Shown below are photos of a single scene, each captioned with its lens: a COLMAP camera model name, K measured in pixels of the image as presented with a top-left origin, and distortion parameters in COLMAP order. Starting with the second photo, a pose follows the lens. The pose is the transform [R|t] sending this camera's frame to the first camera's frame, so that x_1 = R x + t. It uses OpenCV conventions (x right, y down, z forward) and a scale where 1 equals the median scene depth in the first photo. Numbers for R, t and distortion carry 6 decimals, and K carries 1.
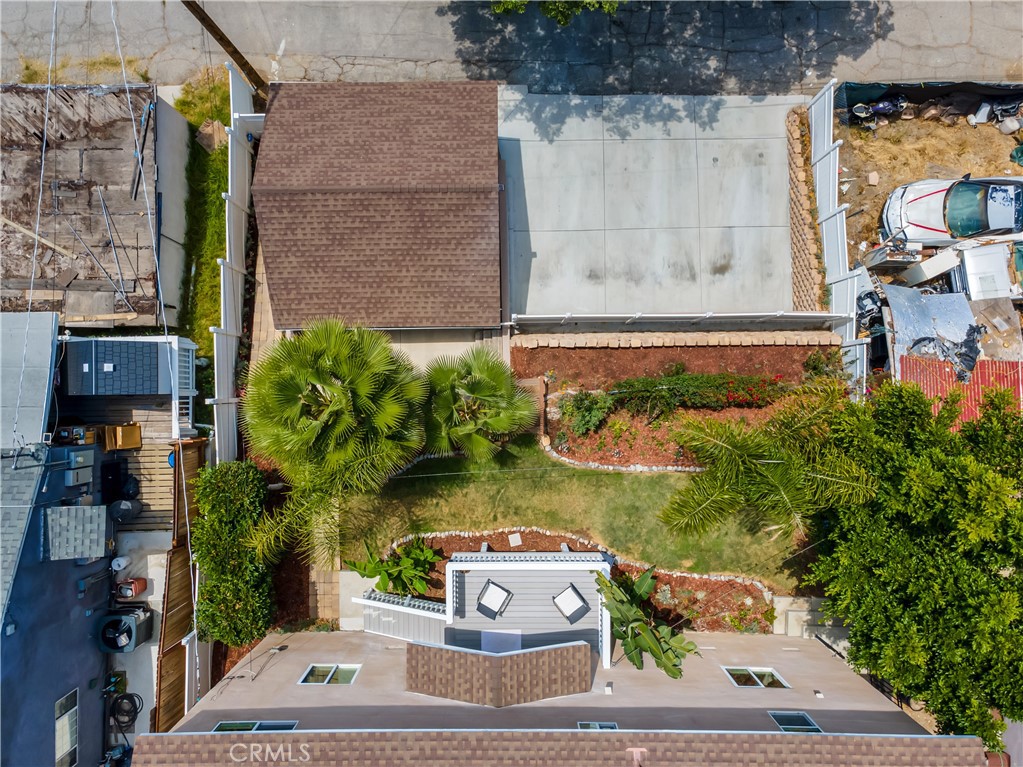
lens RADIAL K [[748.5, 0, 503.9], [0, 748.5, 379.5], [0, 0, 1]] dist [0.050083, -0.024390]
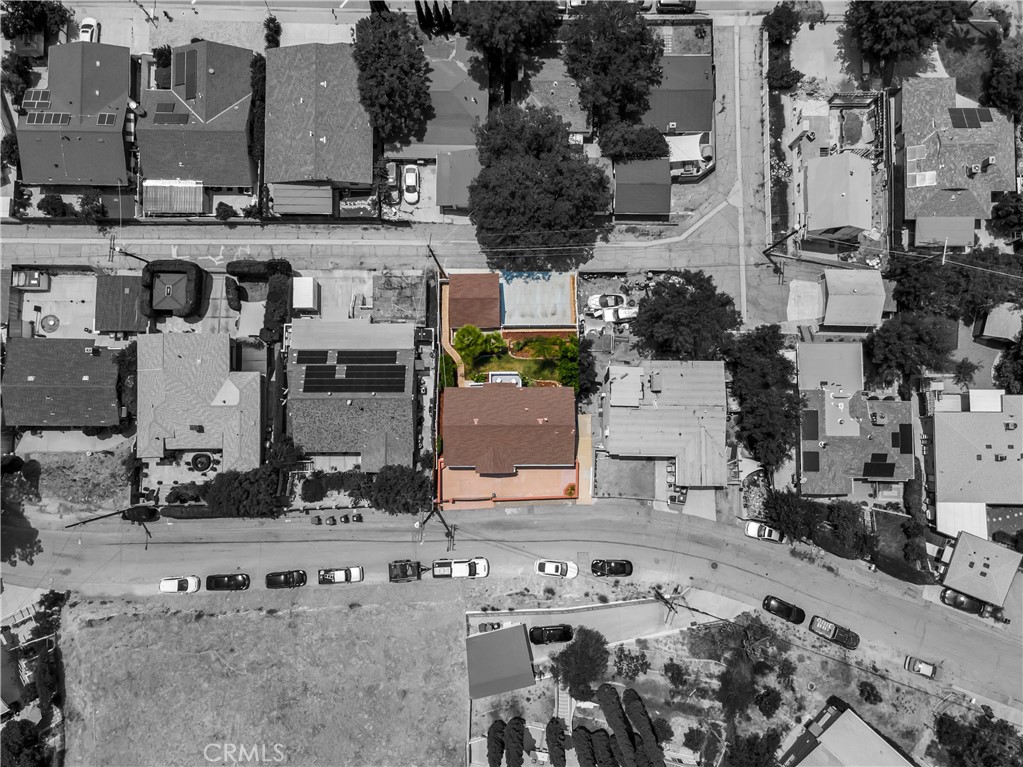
lens RADIAL K [[747.8, 0, 511.5], [0, 747.8, 383.5], [0, 0, 1]] dist [0.038144, -0.001864]
pose [[0.999887, -0.001607, 0.014944, -0.002284], [0.002160, 0.999311, -0.037065, 0.434335], [-0.014874, 0.037093, 0.999201, -3.481870]]
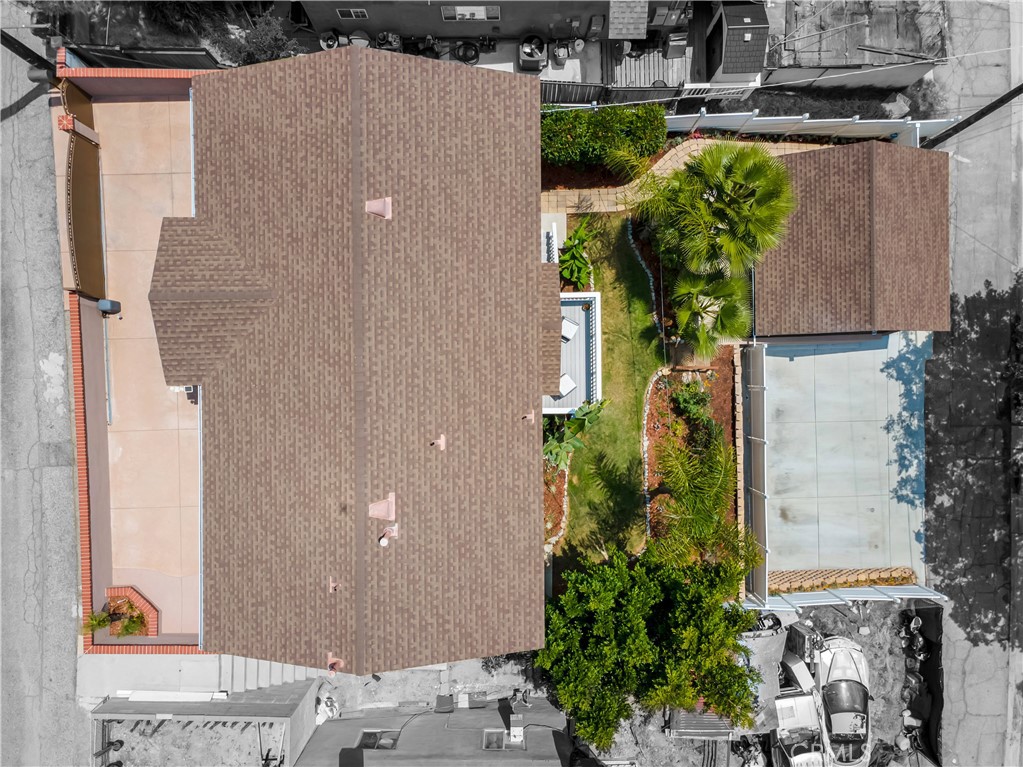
lens RADIAL K [[747.8, 0, 511.5], [0, 747.8, 383.5], [0, 0, 1]] dist [0.038144, -0.001864]
pose [[0.008595, 0.999920, 0.009231, 0.062046], [-0.999777, 0.008415, 0.019357, 0.321397], [0.019278, -0.009395, 0.999770, -0.295776]]
